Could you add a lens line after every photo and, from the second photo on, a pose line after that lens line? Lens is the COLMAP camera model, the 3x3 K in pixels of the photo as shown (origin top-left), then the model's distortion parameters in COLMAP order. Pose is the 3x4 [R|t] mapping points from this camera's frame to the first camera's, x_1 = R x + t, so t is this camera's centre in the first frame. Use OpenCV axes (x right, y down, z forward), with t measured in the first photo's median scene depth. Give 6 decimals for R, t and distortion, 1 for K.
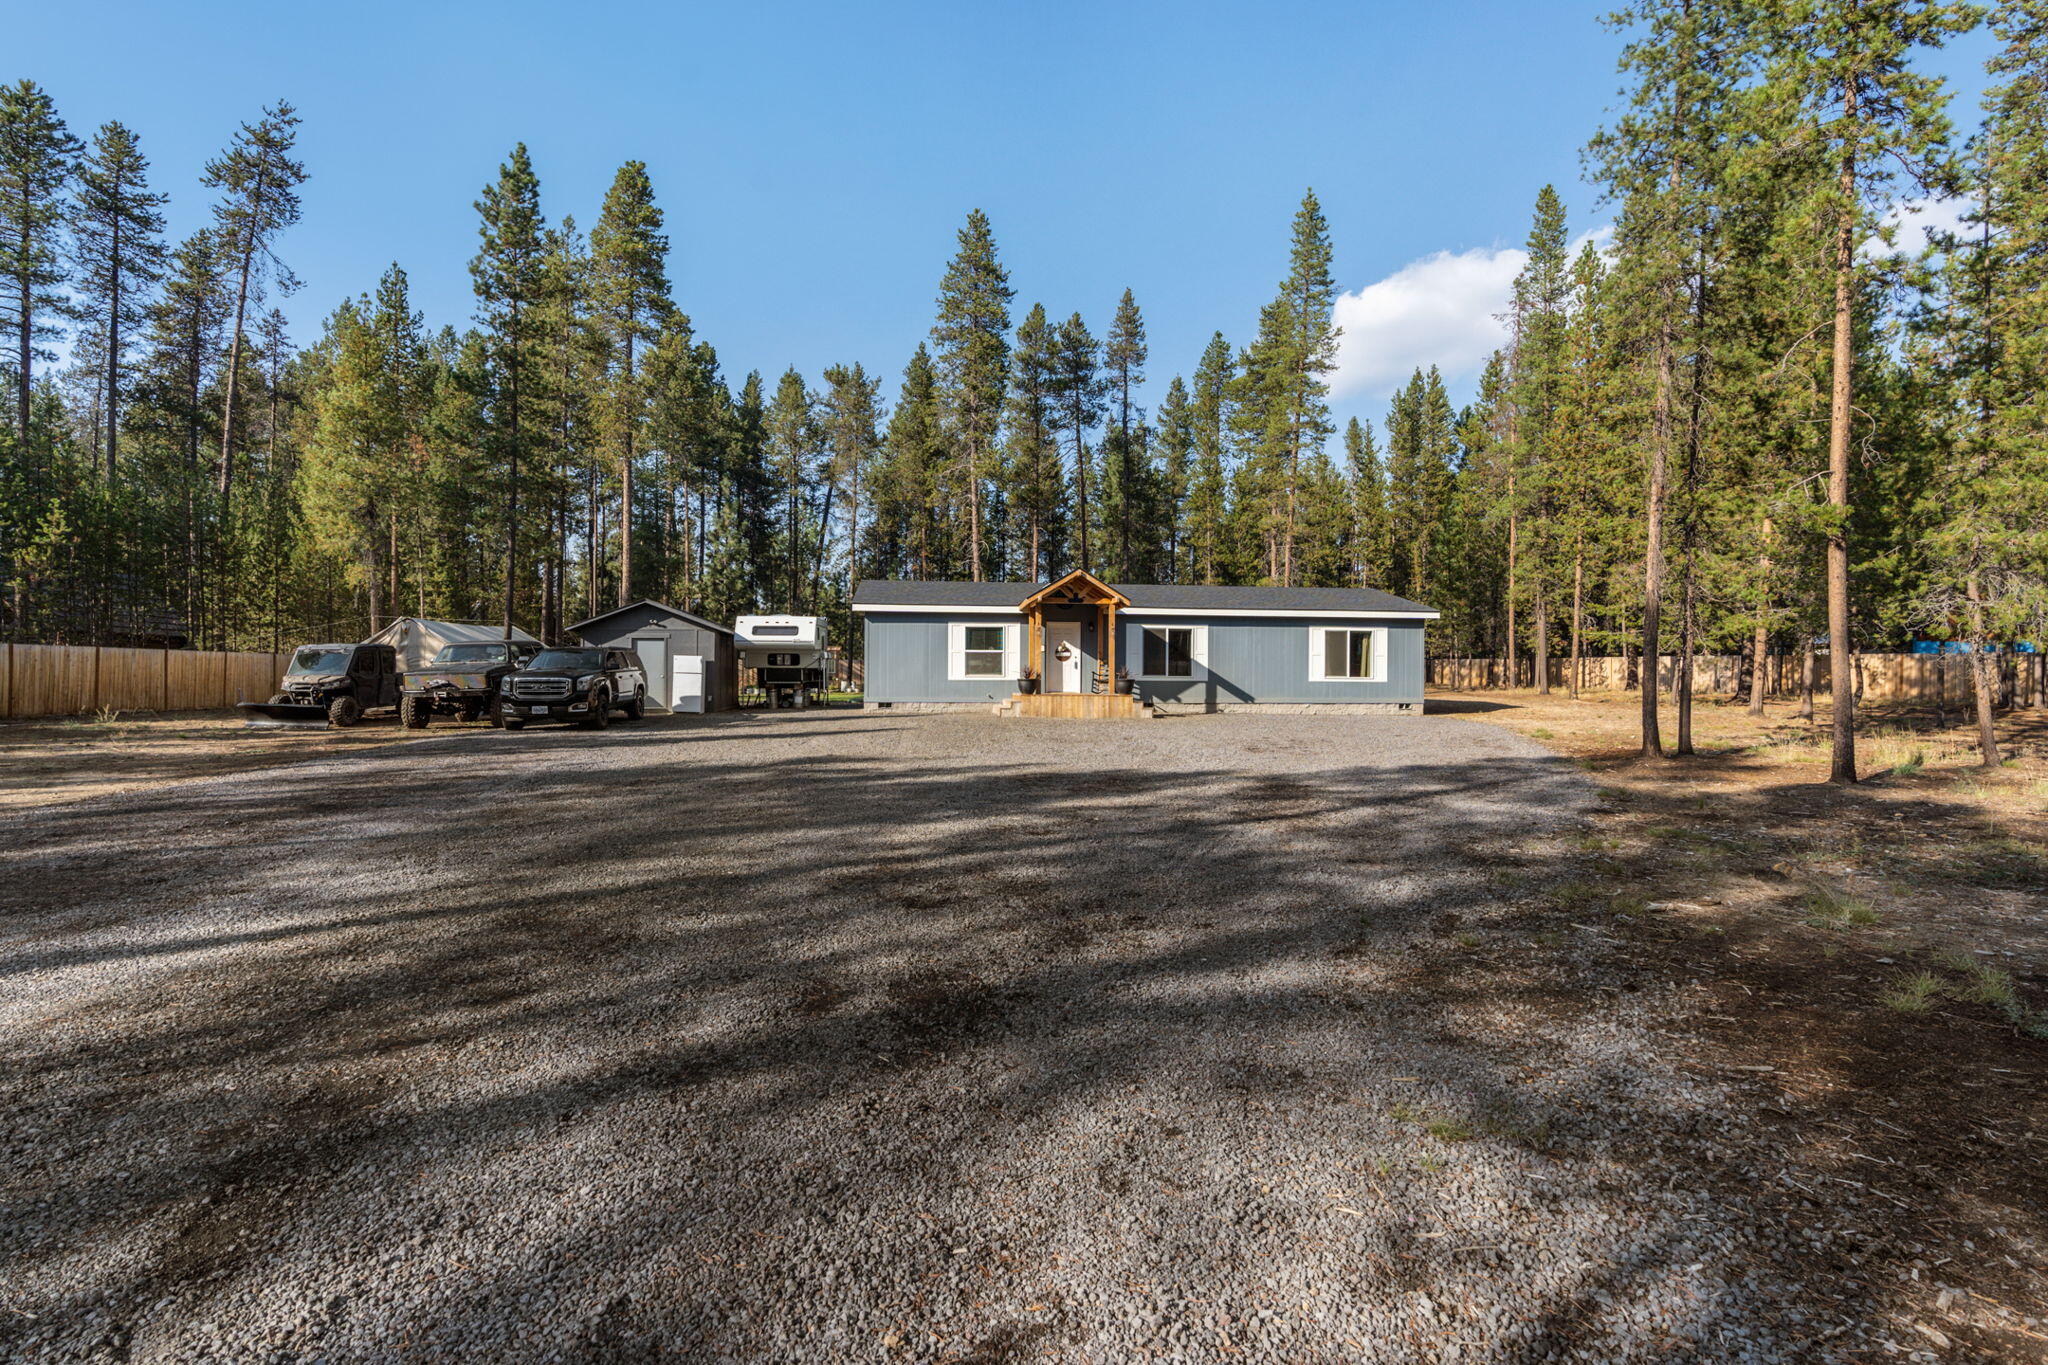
lens RADIAL K [[927.7, 0, 1024.0], [0, 927.7, 682.5], [0, 0, 1]] dist [-0.002911, -0.000442]
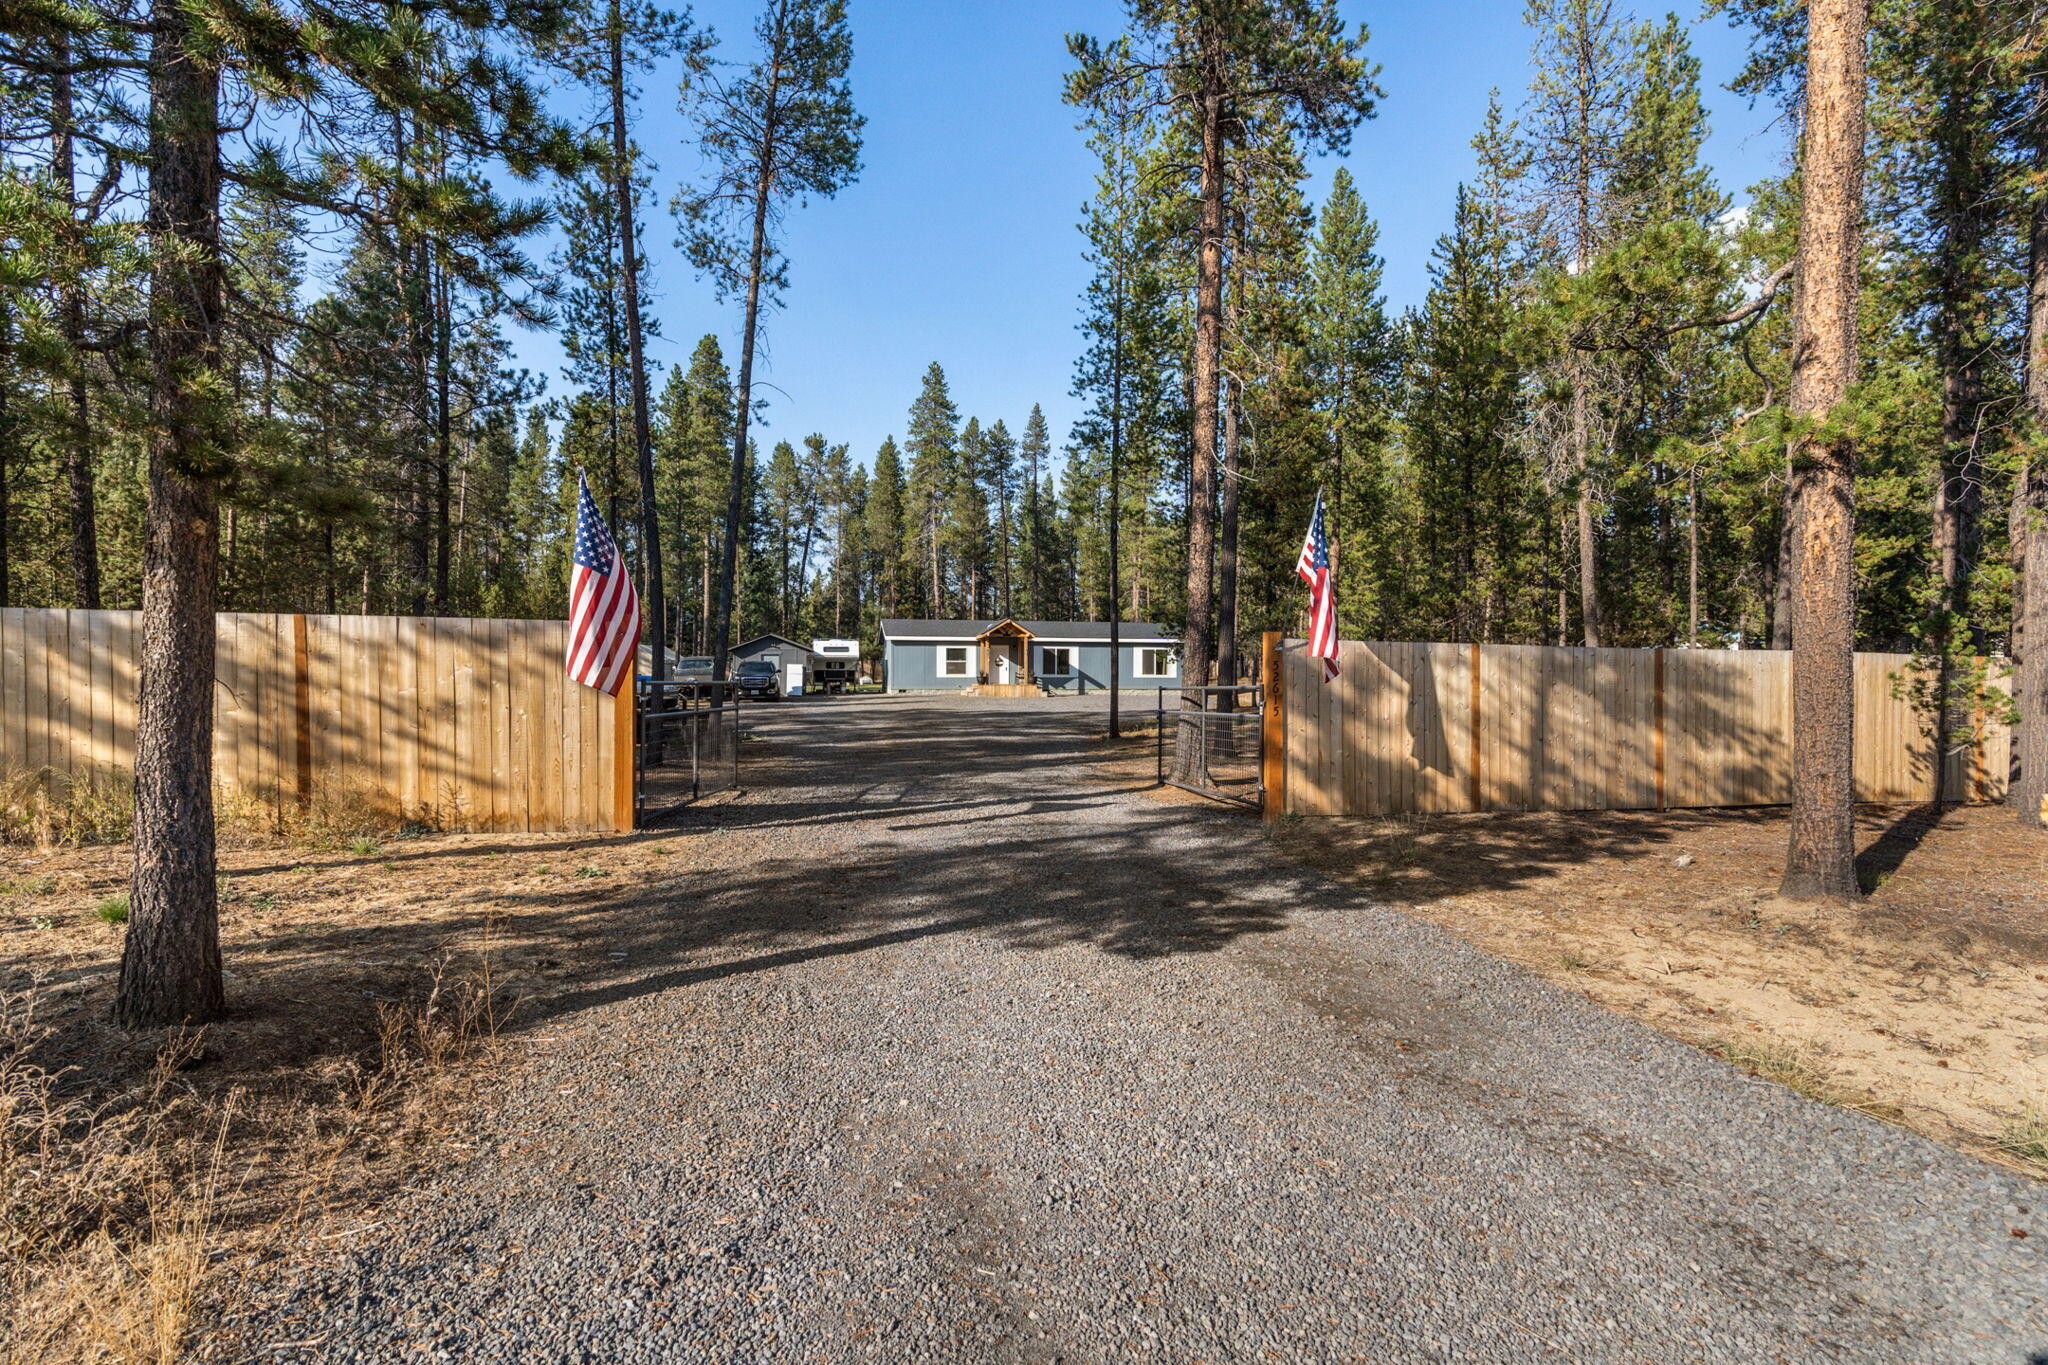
lens RADIAL K [[927.7, 0, 1024.0], [0, 927.7, 682.5], [0, 0, 1]] dist [-0.002911, -0.000442]
pose [[0.995733, -0.004259, 0.092185, -0.075511], [0.003650, 0.999970, 0.006782, -0.003768], [-0.092211, -0.006416, 0.995719, -0.794523]]
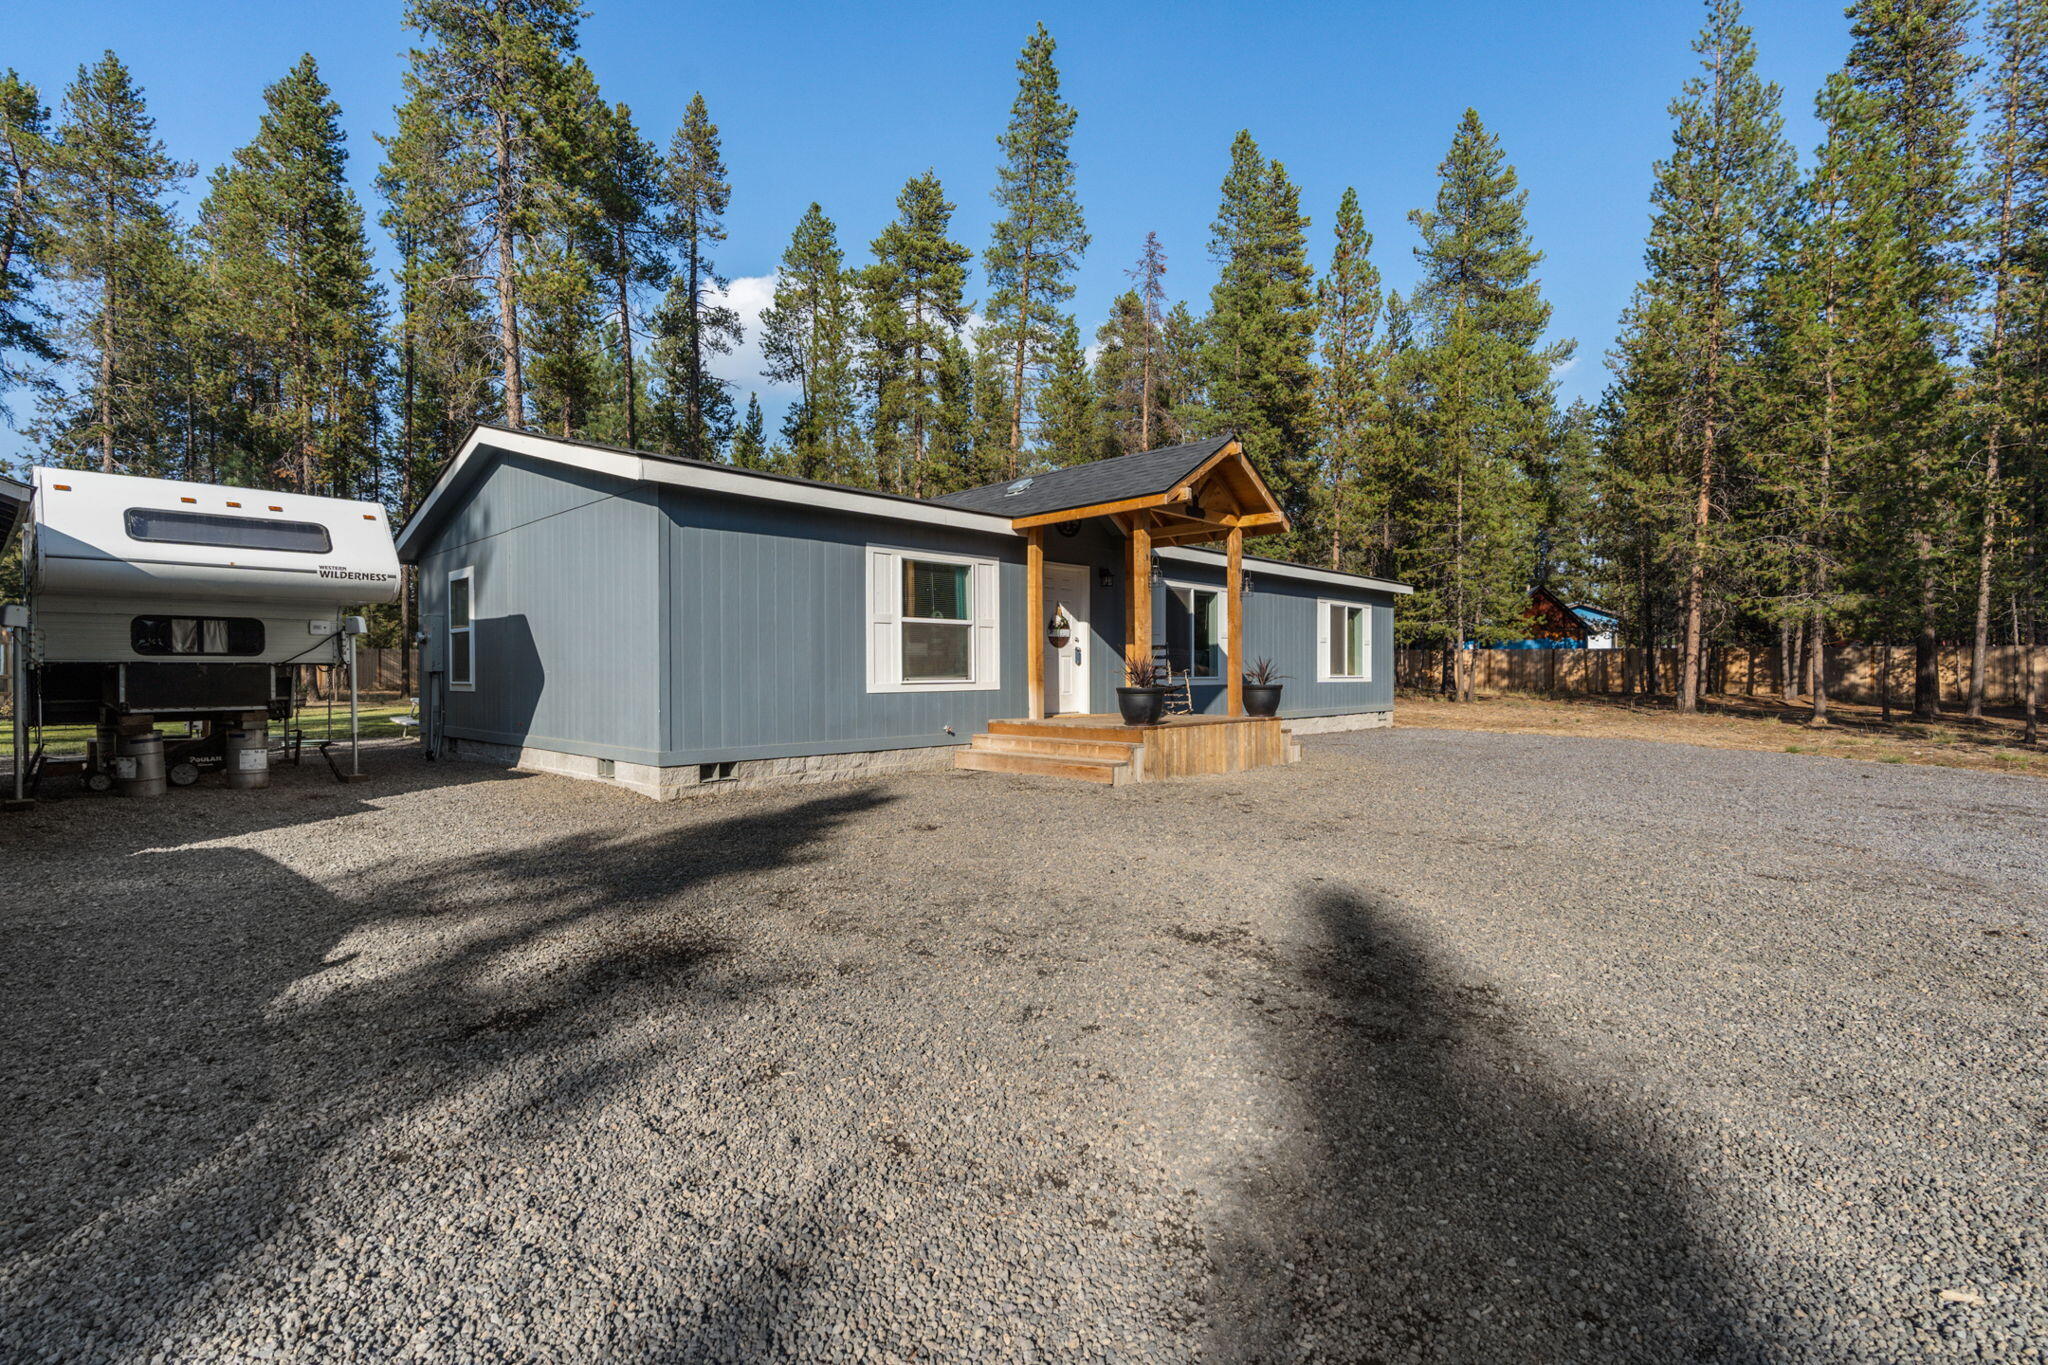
lens RADIAL K [[927.7, 0, 1024.0], [0, 927.7, 682.5], [0, 0, 1]] dist [-0.002911, -0.000442]
pose [[0.765356, -0.015715, 0.643415, -0.267605], [0.011616, 0.999876, 0.010603, -0.010109], [-0.643502, -0.000641, 0.765444, 0.630595]]
